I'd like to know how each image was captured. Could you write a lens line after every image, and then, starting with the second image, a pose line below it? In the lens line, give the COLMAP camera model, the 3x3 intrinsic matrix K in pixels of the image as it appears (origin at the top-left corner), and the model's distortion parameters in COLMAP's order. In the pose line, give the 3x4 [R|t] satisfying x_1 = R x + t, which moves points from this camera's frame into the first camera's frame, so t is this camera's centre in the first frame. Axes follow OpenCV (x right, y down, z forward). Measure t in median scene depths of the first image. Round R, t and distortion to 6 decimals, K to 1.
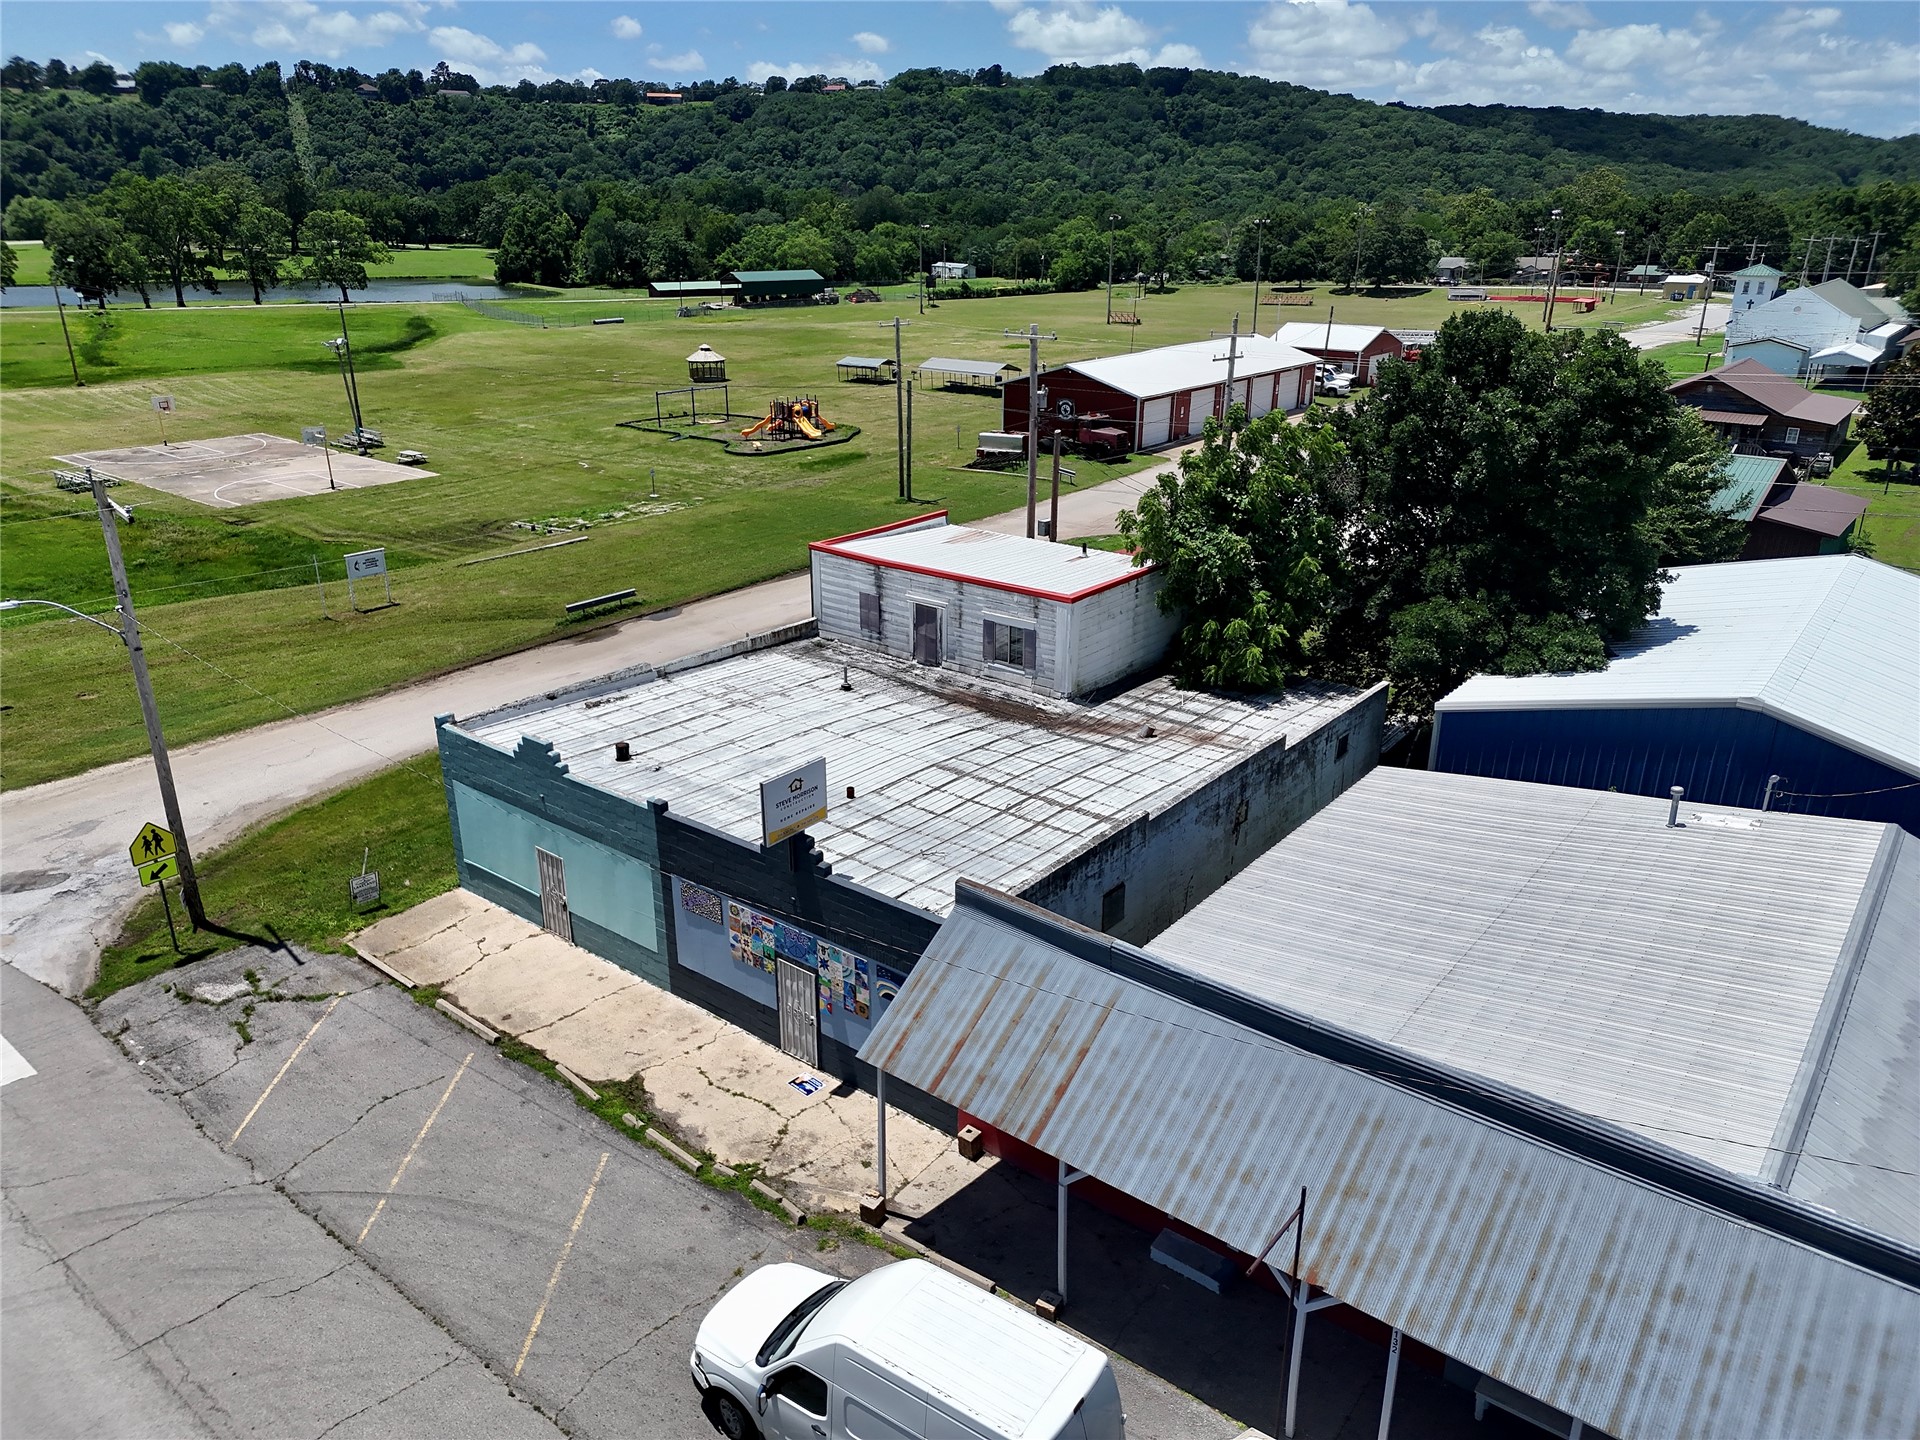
lens RADIAL K [[1346.1, 0, 957.7], [0, 1346.1, 711.6], [0, 0, 1]] dist [0.069048, -0.066296]
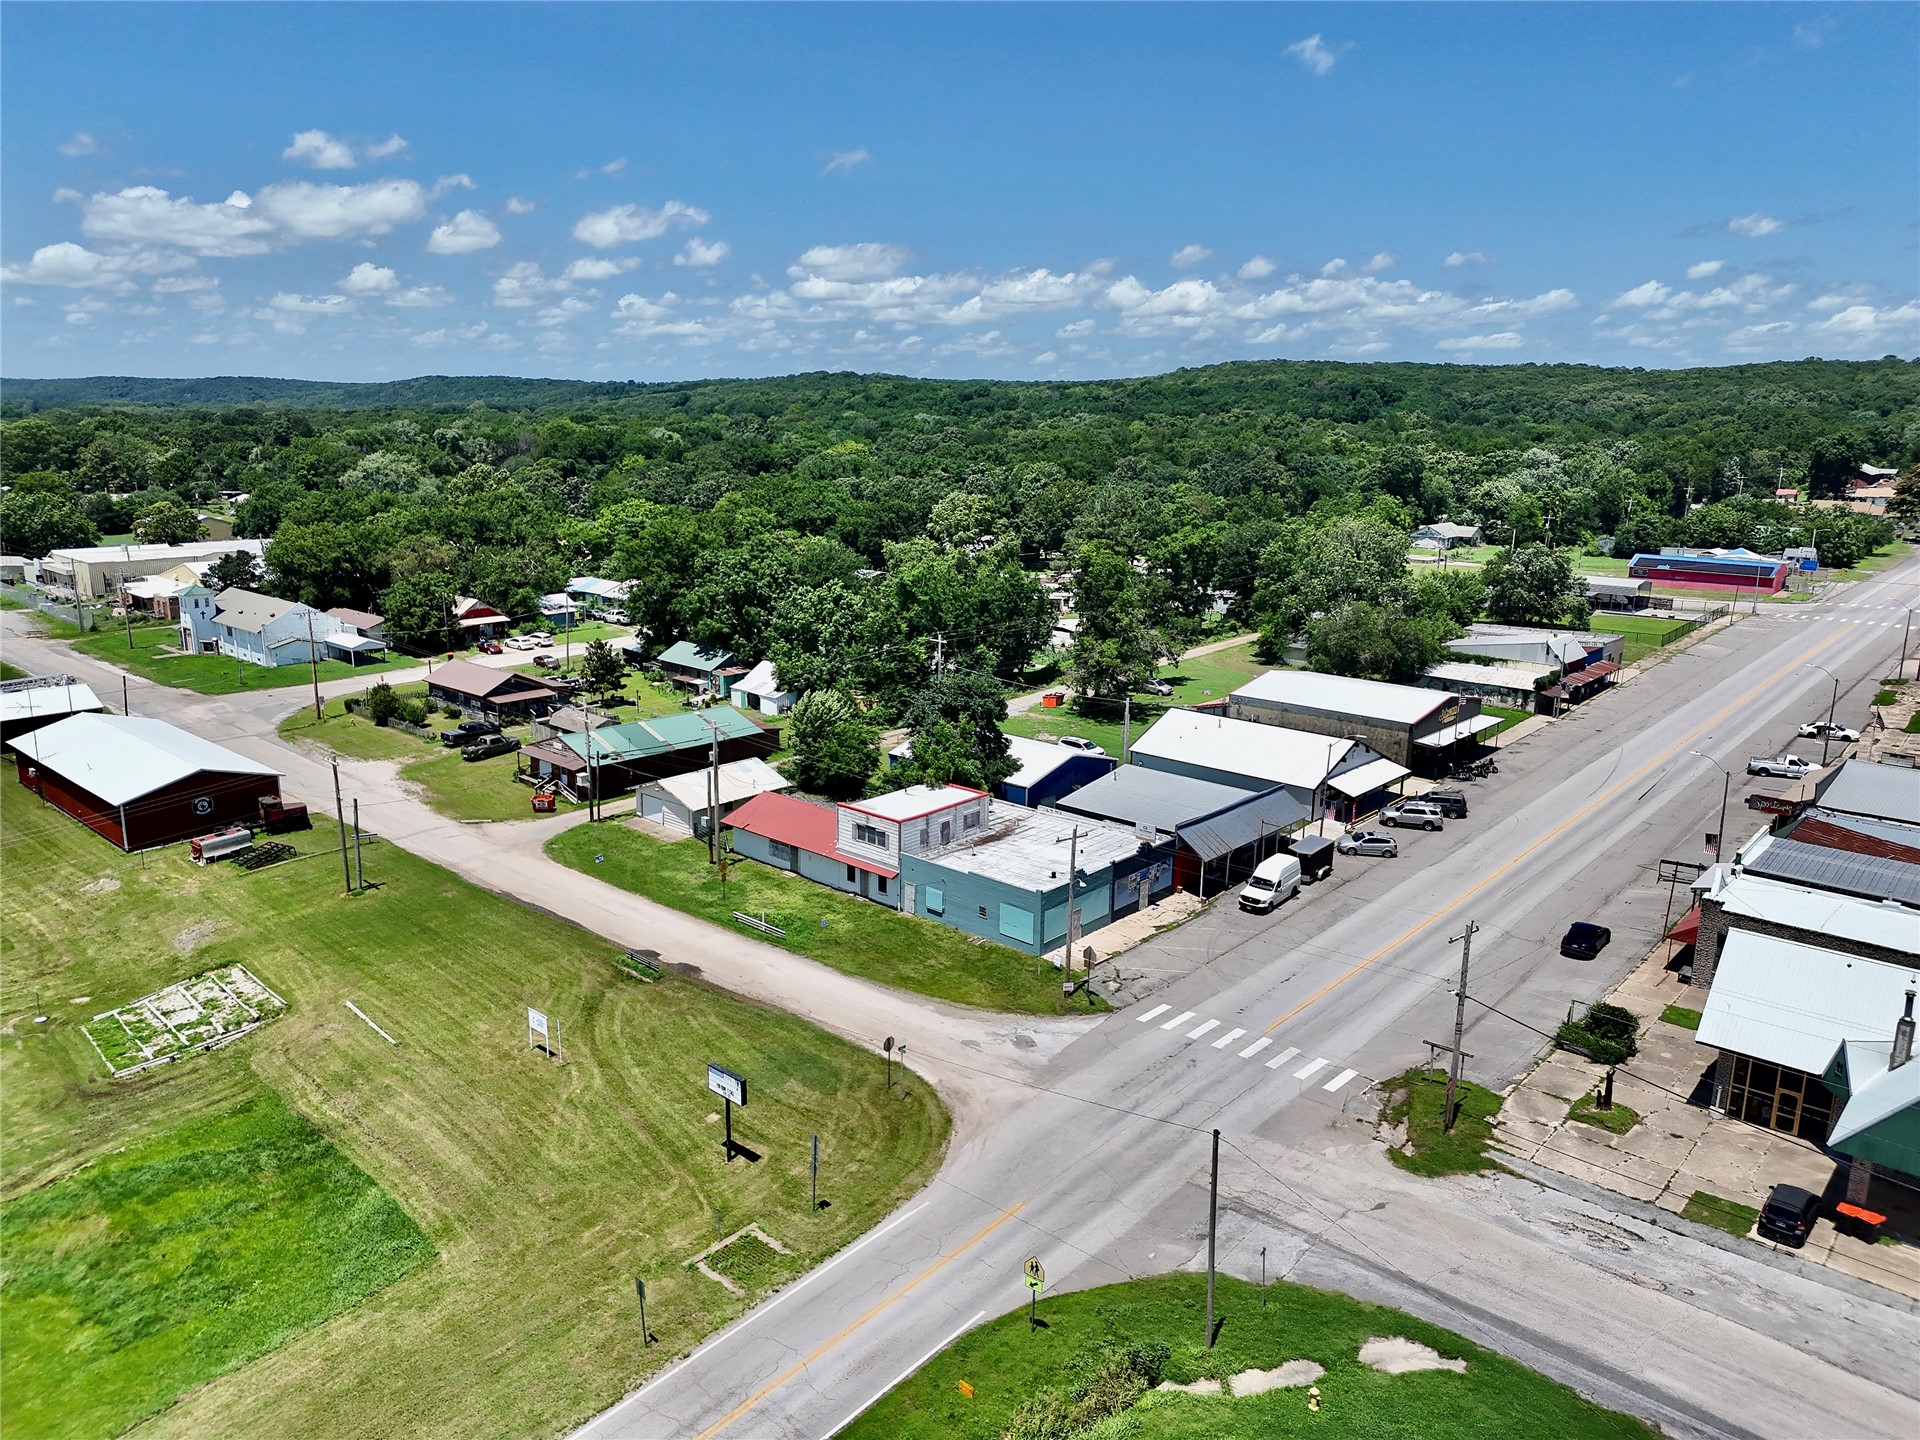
lens RADIAL K [[1346.1, 0, 955.7], [0, 1346.1, 702.5], [0, 0, 1]] dist [0.069048, -0.066296]
pose [[0.059890, -0.214673, 0.974848, -2.623612], [0.340278, 0.922496, 0.182239, -0.795656], [-0.938416, 0.320805, 0.128297, 0.628015]]
